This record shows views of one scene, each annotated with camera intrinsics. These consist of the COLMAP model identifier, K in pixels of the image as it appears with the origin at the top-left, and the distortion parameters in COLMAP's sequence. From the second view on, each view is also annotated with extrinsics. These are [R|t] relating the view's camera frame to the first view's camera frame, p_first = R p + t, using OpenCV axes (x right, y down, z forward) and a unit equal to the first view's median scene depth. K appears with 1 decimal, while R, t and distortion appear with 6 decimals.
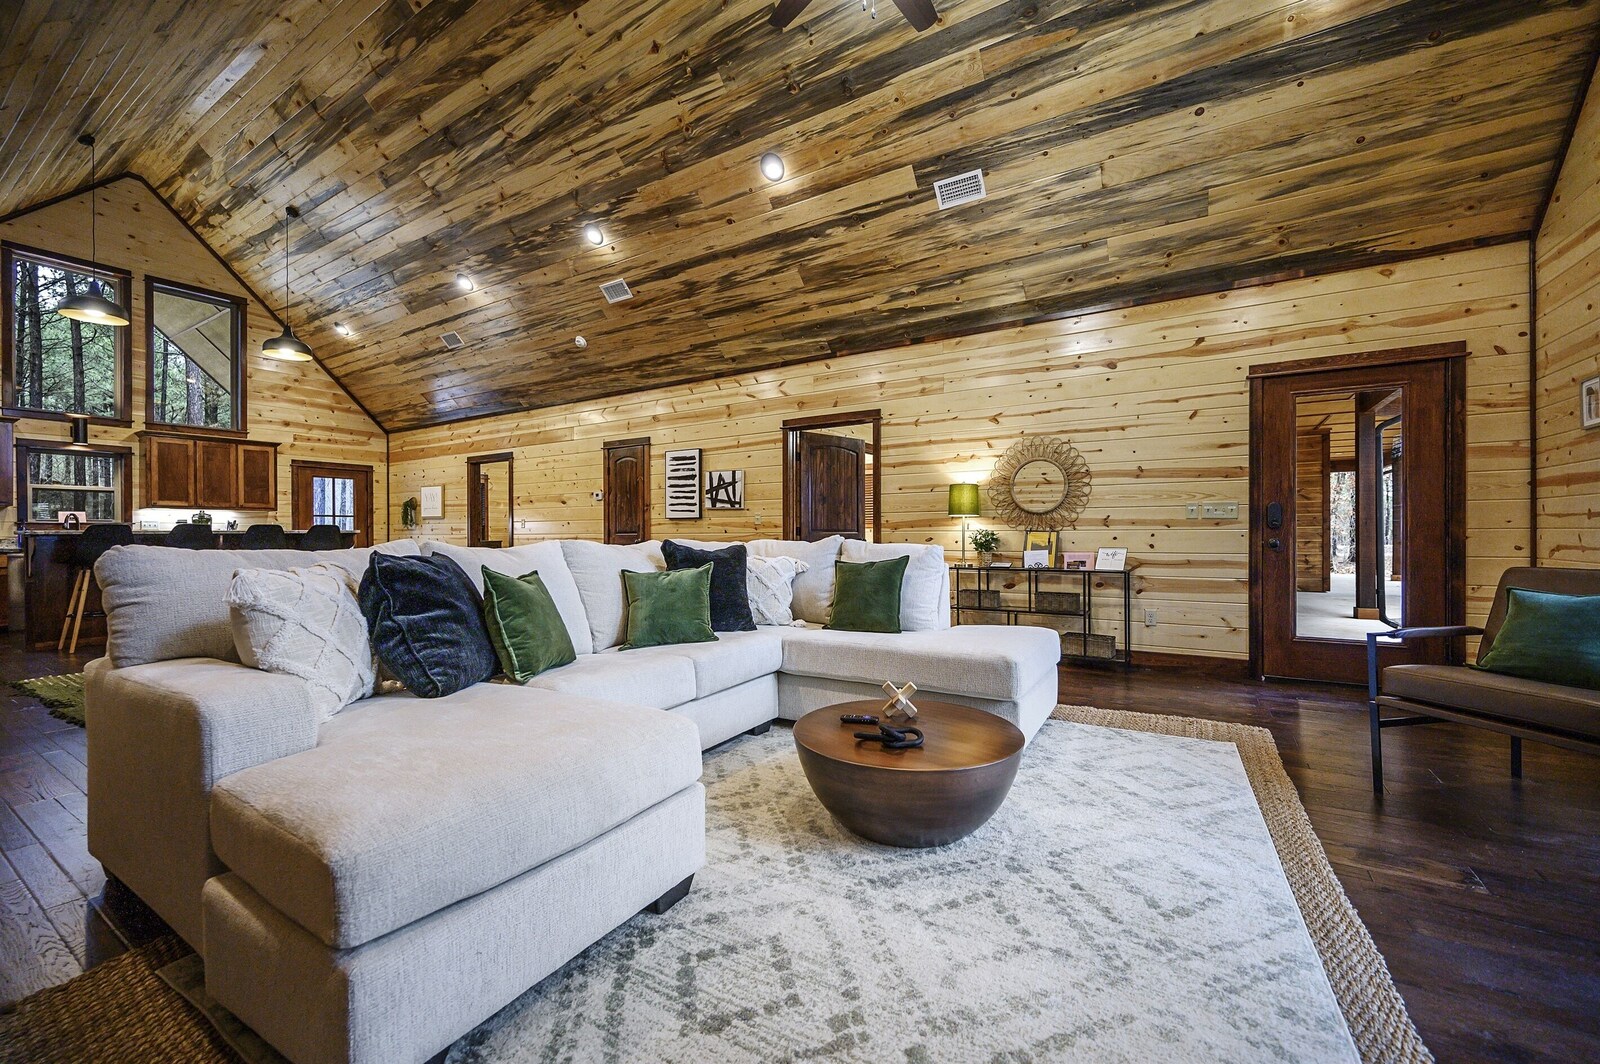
lens RADIAL K [[634.2, 0, 816.0], [0, 634.2, 536.4], [0, 0, 1]] dist [-0.000381, -0.000109]
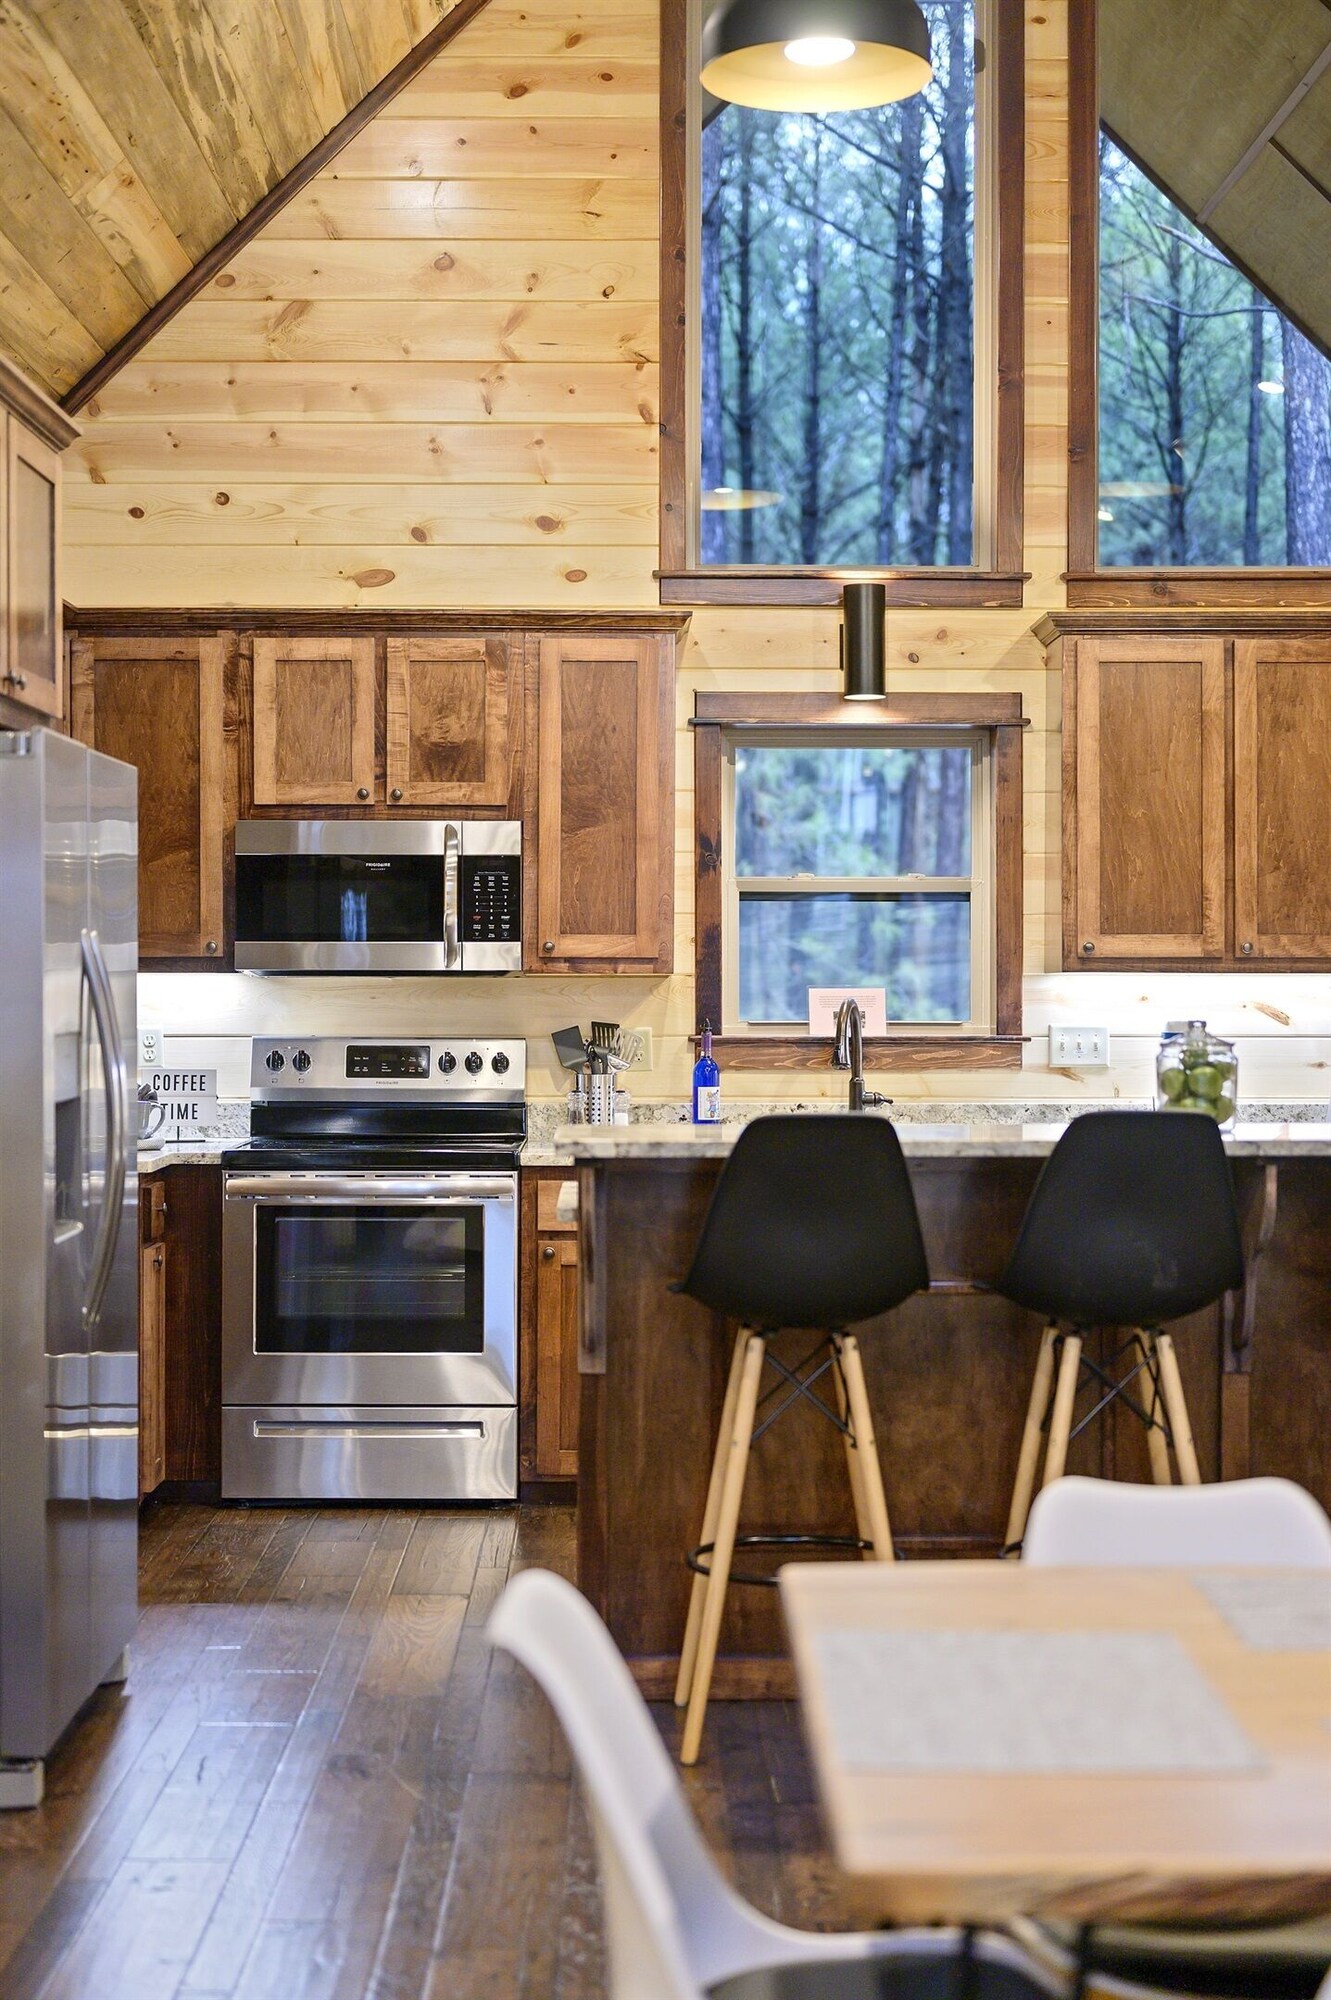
lens RADIAL K [[792.7, 0, 664.4], [0, 792.7, 989.5], [0, 0, 1]] dist [-0.000381, -0.000109]
pose [[0.522933, 0.013448, -0.852268, -0.970651], [-0.008302, 0.999908, 0.010683, -0.042974], [0.852333, 0.001489, 0.522997, 0.801769]]
